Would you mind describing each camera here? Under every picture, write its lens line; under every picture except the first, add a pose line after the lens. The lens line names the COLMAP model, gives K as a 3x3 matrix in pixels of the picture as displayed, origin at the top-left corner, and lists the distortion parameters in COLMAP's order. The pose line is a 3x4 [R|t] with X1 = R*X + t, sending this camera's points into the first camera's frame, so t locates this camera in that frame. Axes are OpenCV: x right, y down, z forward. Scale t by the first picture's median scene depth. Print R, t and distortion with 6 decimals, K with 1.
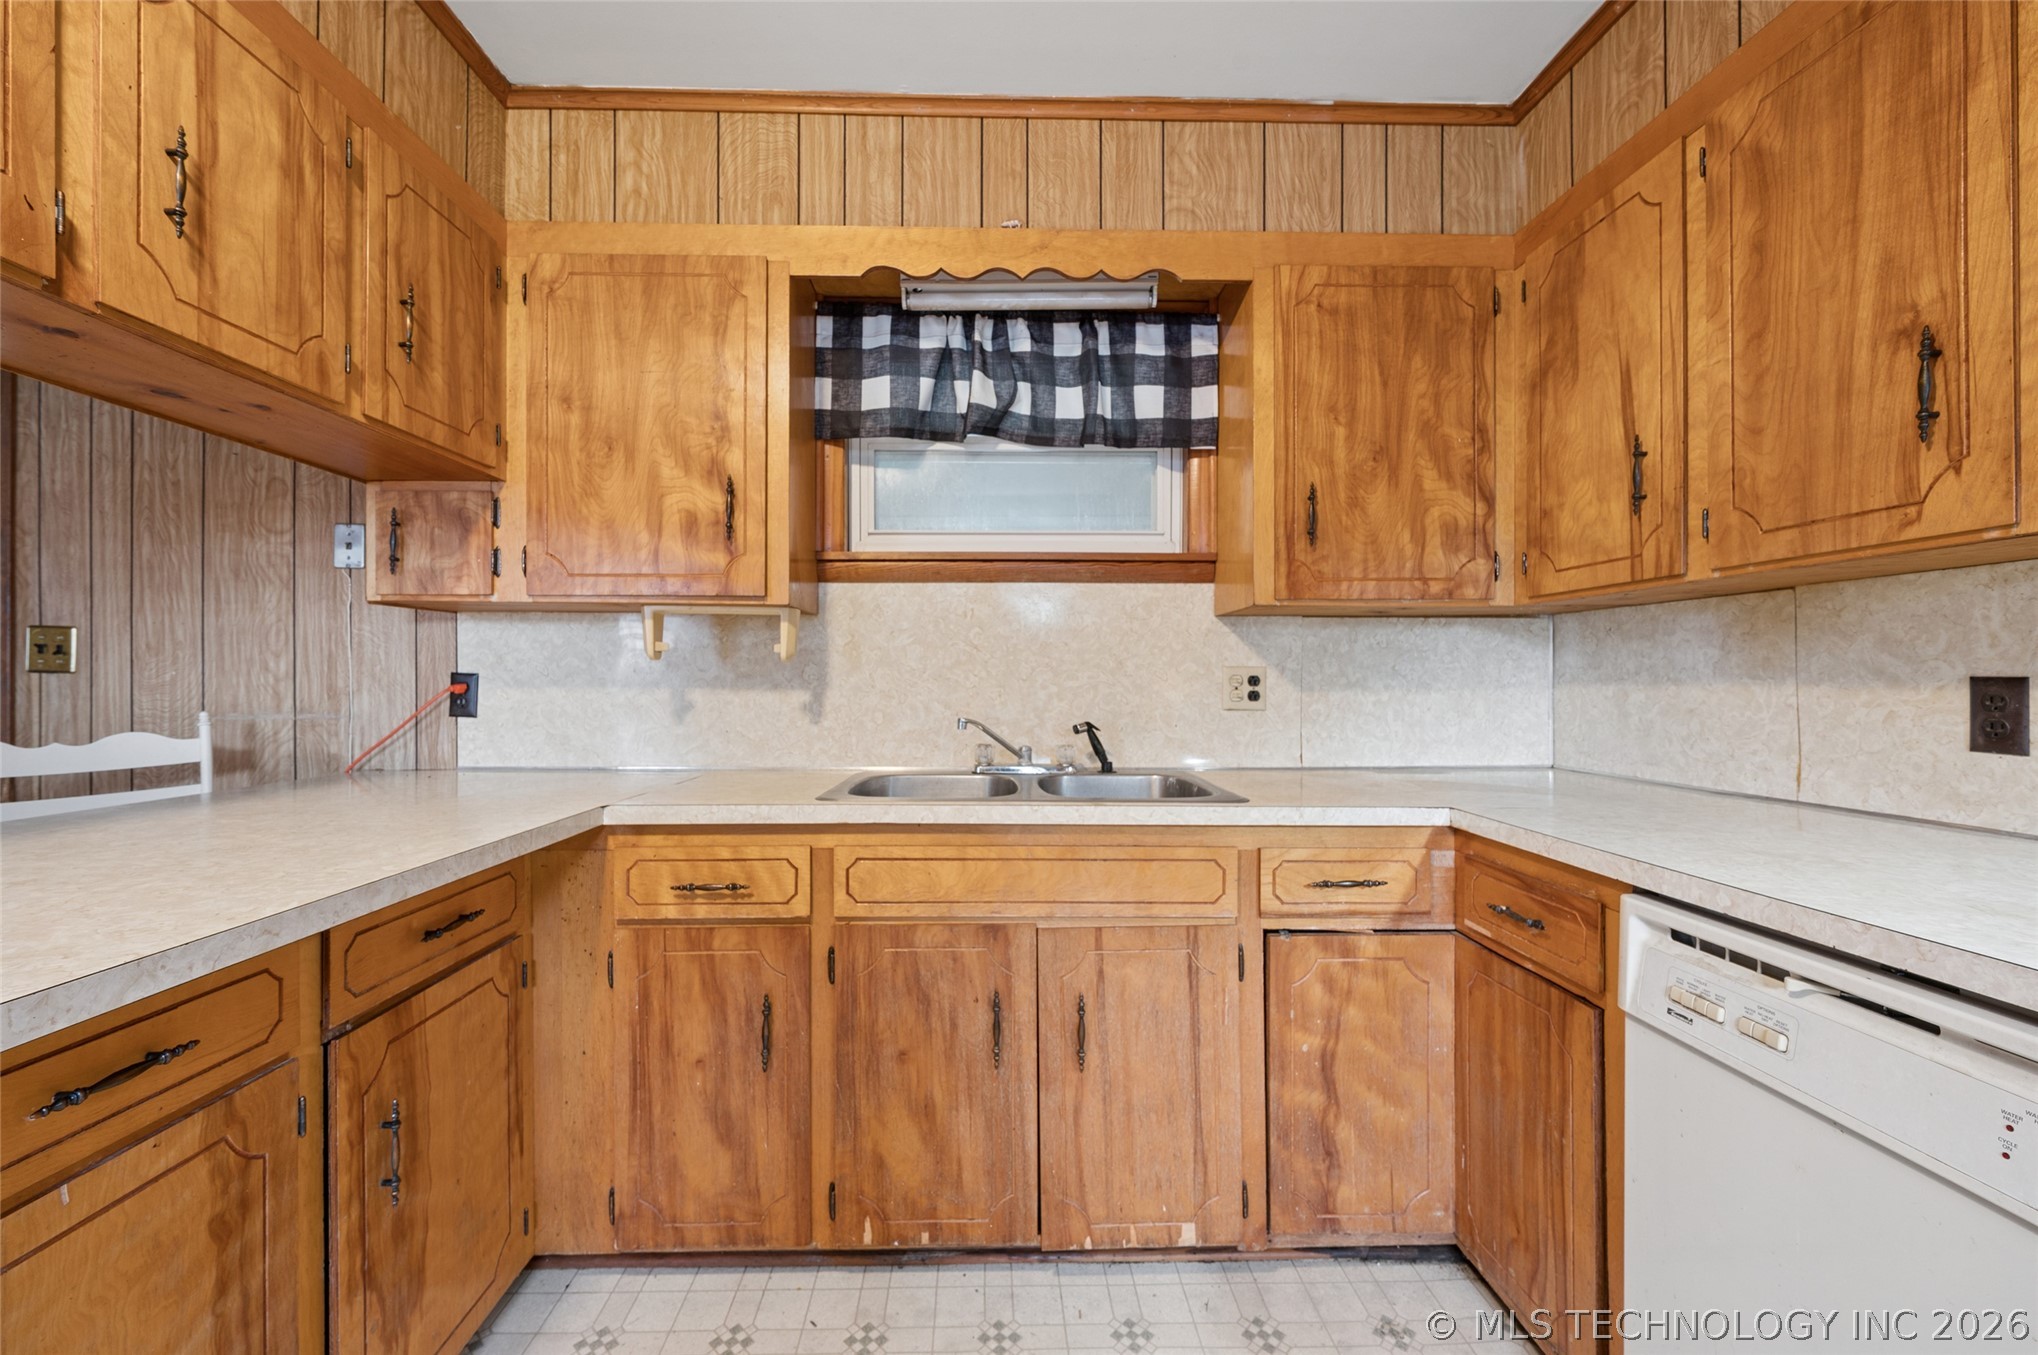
lens RADIAL K [[809.4, 0, 985.4], [0, 809.4, 676.8], [0, 0, 1]] dist [-0.000289, 0.000048]
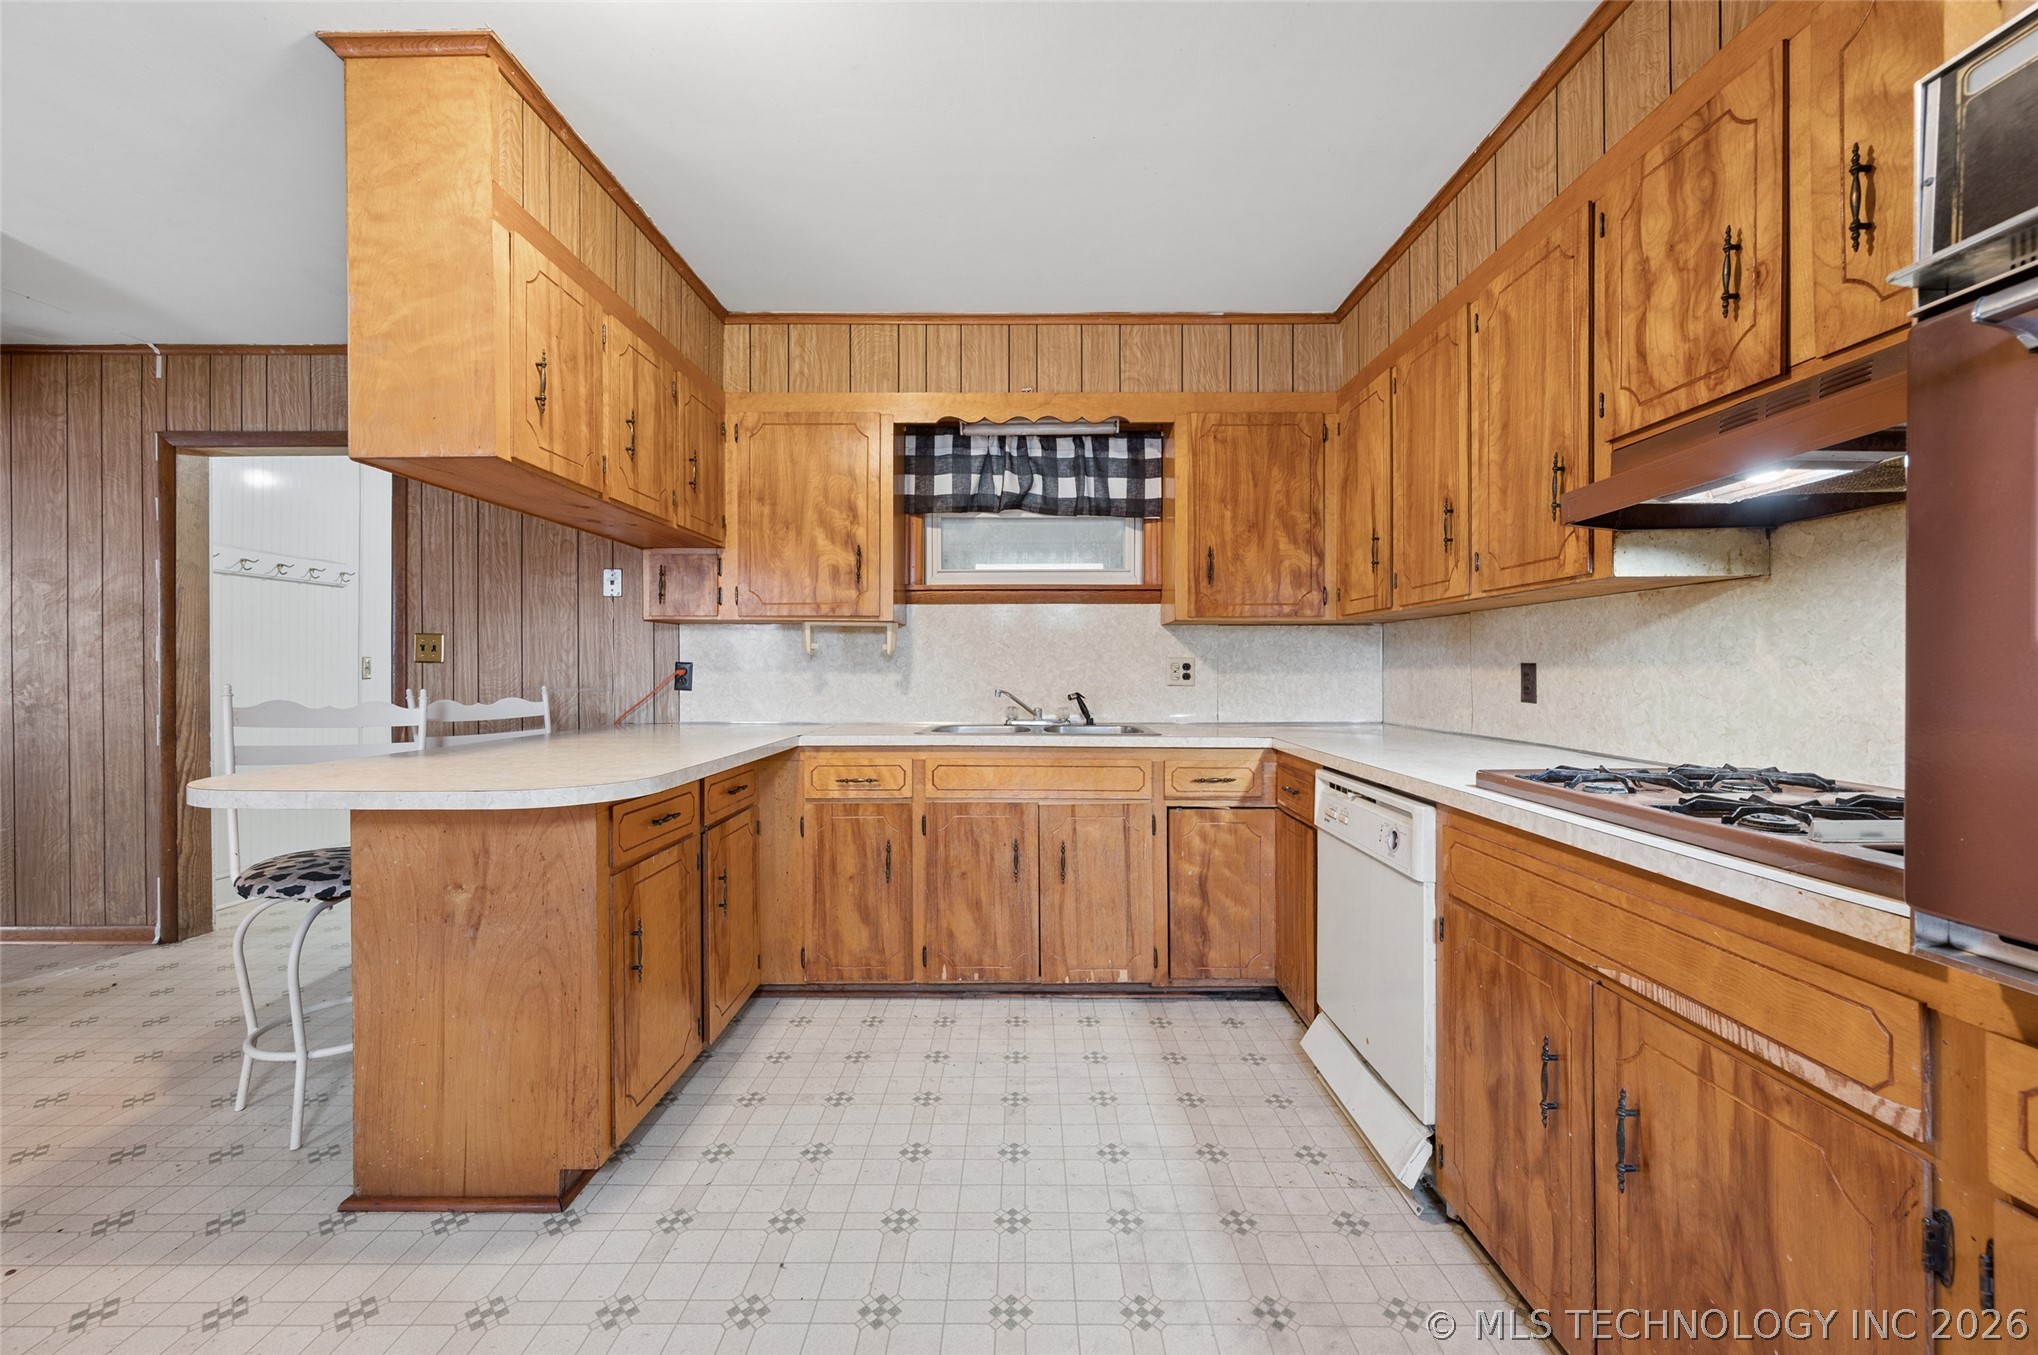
lens RADIAL K [[790.7, 0, 999.0], [0, 790.7, 671.3], [0, 0, 1]] dist [-0.000876, -0.000109]
pose [[0.999334, -0.000885, -0.036481, 0.033664], [0.001125, 0.999978, 0.006548, 0.003828], [0.036475, -0.006584, 0.999313, -0.621337]]
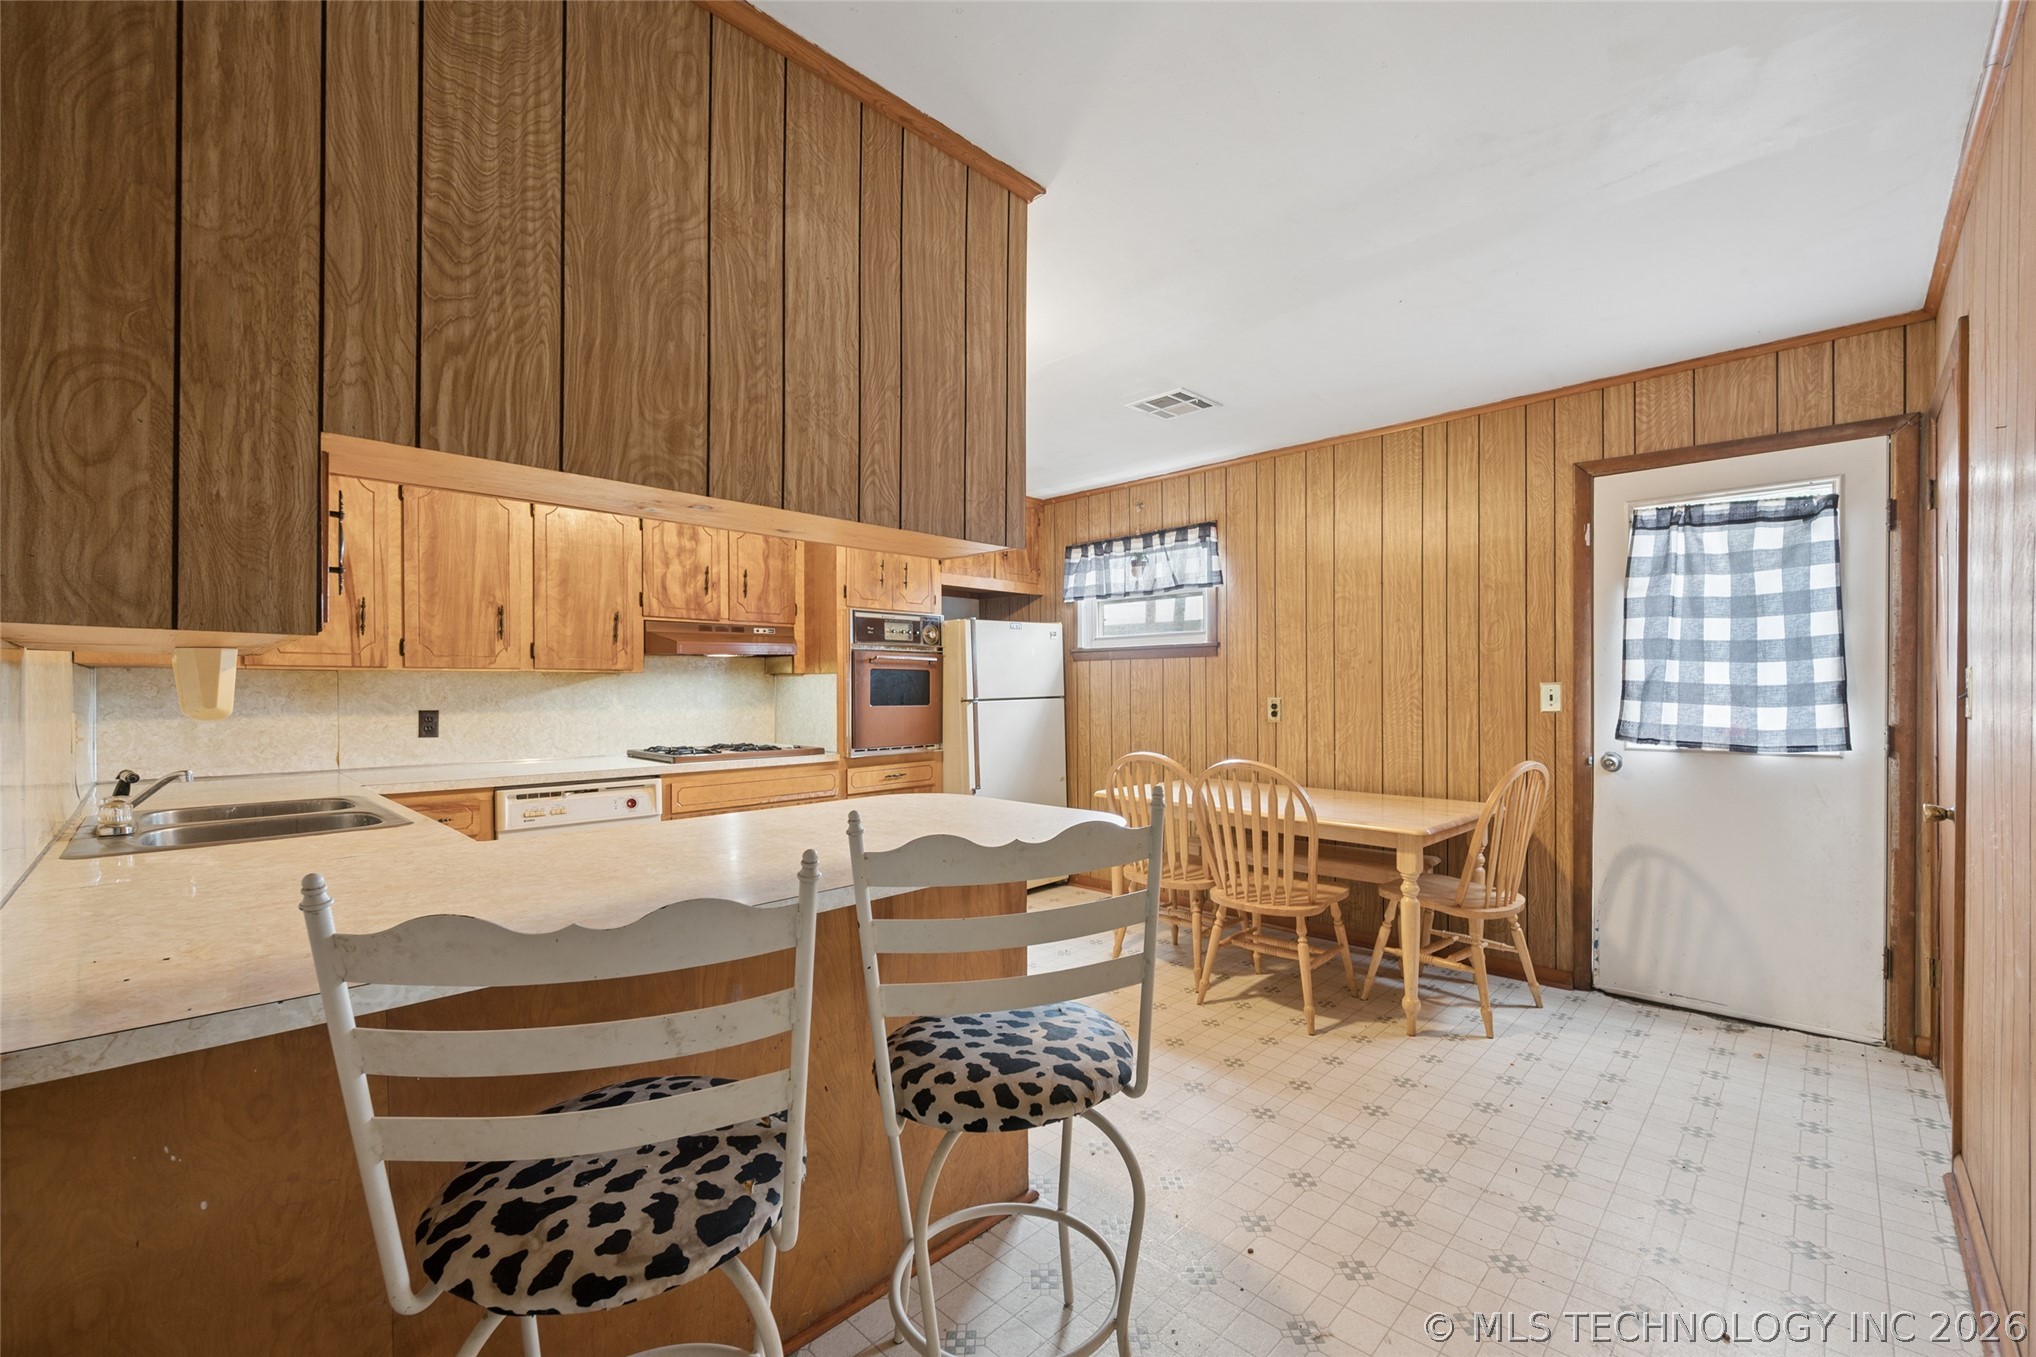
lens RADIAL K [[866.9, 0, 1028.2], [0, 866.9, 692.4], [0, 0, 1]] dist [0.002065, 0.000104]
pose [[-0.699812, -0.002765, 0.714322, -1.583728], [0.001433, 0.999985, 0.005274, -0.050277], [-0.714325, 0.004715, -0.699798, 1.073547]]
